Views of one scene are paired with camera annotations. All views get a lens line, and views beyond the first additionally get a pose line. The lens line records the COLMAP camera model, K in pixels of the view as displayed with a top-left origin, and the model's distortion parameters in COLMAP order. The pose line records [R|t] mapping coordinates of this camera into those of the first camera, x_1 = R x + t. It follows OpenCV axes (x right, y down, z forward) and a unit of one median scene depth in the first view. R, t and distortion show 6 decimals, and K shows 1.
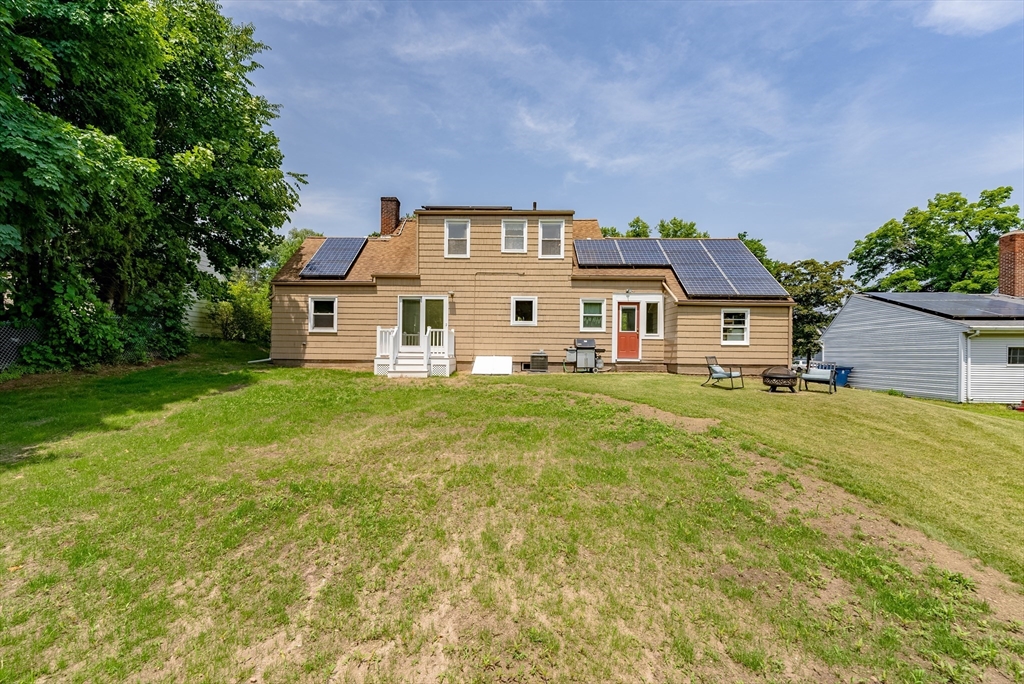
lens RADIAL K [[426.3, 0, 507.2], [0, 426.3, 356.1], [0, 0, 1]] dist [-0.000592, -0.000130]
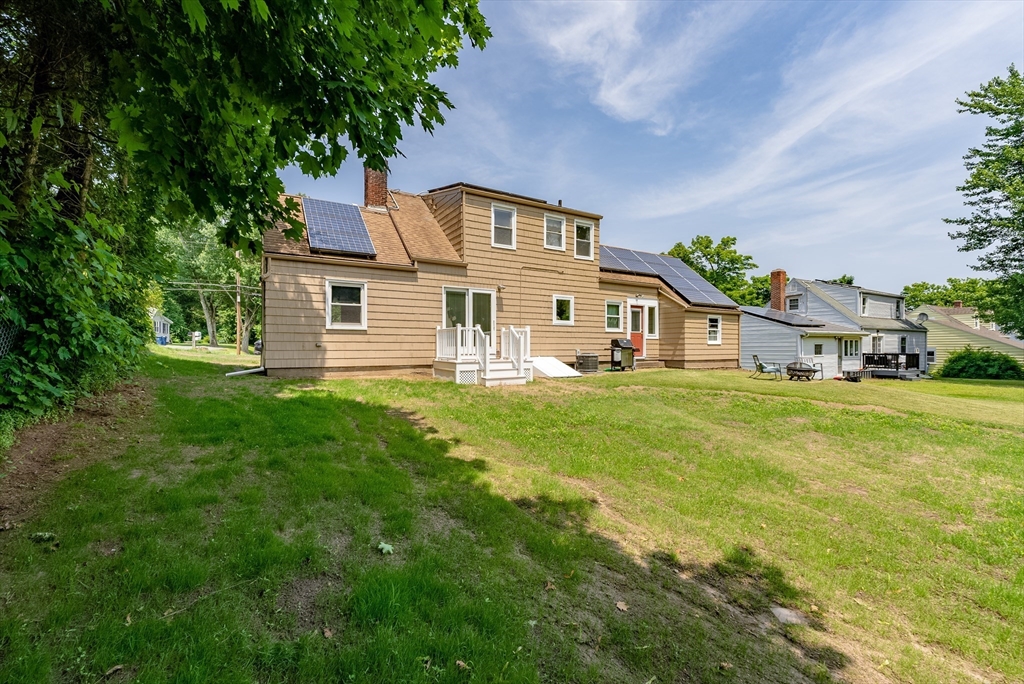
lens RADIAL K [[423.0, 0, 512.7], [0, 423.0, 347.1], [0, 0, 1]] dist [0.001178, 0.000017]
pose [[0.848236, -0.010143, 0.529522, -0.575947], [0.010350, 0.999943, 0.002574, -0.024564], [-0.529518, 0.003298, 0.848292, 0.235261]]
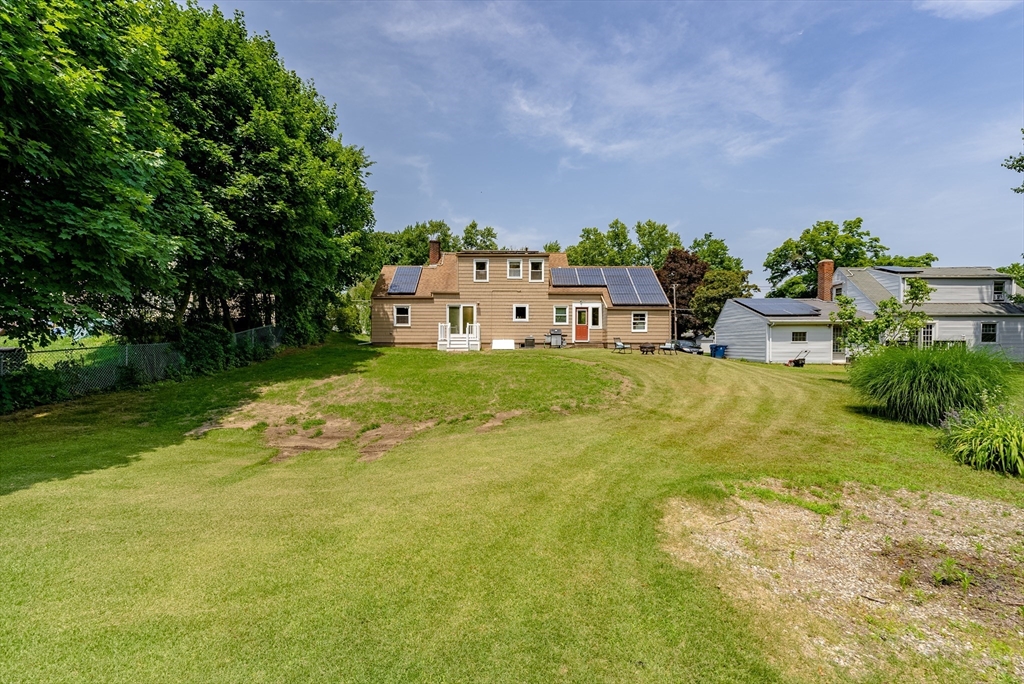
lens RADIAL K [[429.6, 0, 511.8], [0, 429.6, 347.3], [0, 0, 1]] dist [0.001684, -0.000044]
pose [[0.999681, -0.008658, 0.023711, -0.038409], [0.008527, 0.999948, 0.005634, 0.021401], [-0.023758, -0.005430, 0.999703, -0.716682]]
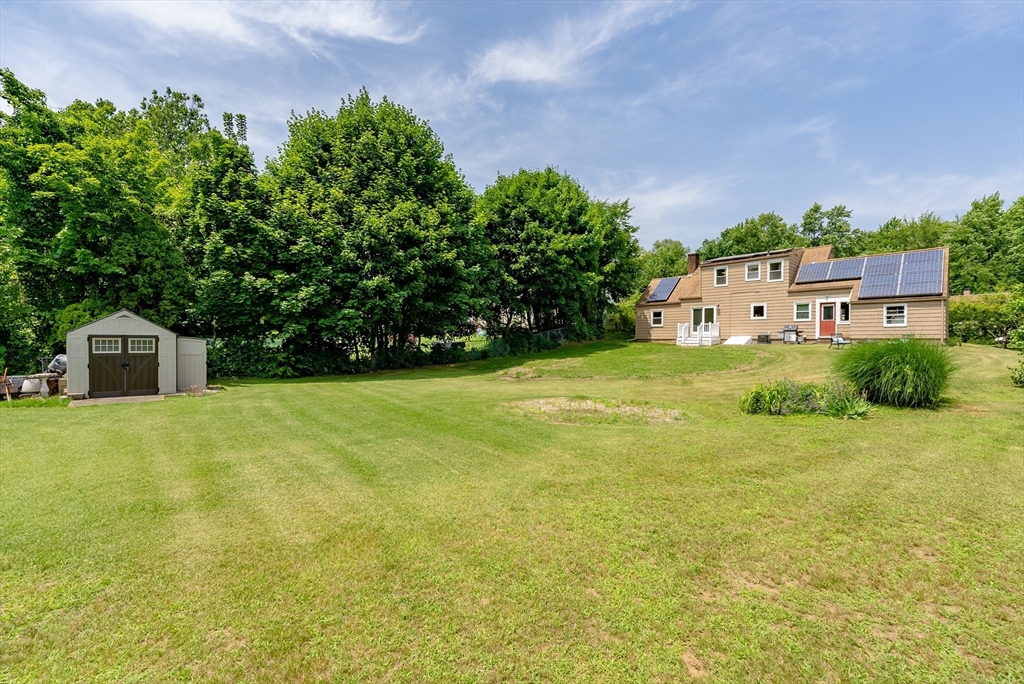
lens RADIAL K [[429.6, 0, 511.8], [0, 429.6, 347.3], [0, 0, 1]] dist [0.001684, -0.000044]
pose [[0.695931, 0.002551, -0.718104, 0.635782], [0.002323, 0.999980, 0.005804, 0.036680], [0.718105, -0.005707, 0.695912, -1.075079]]
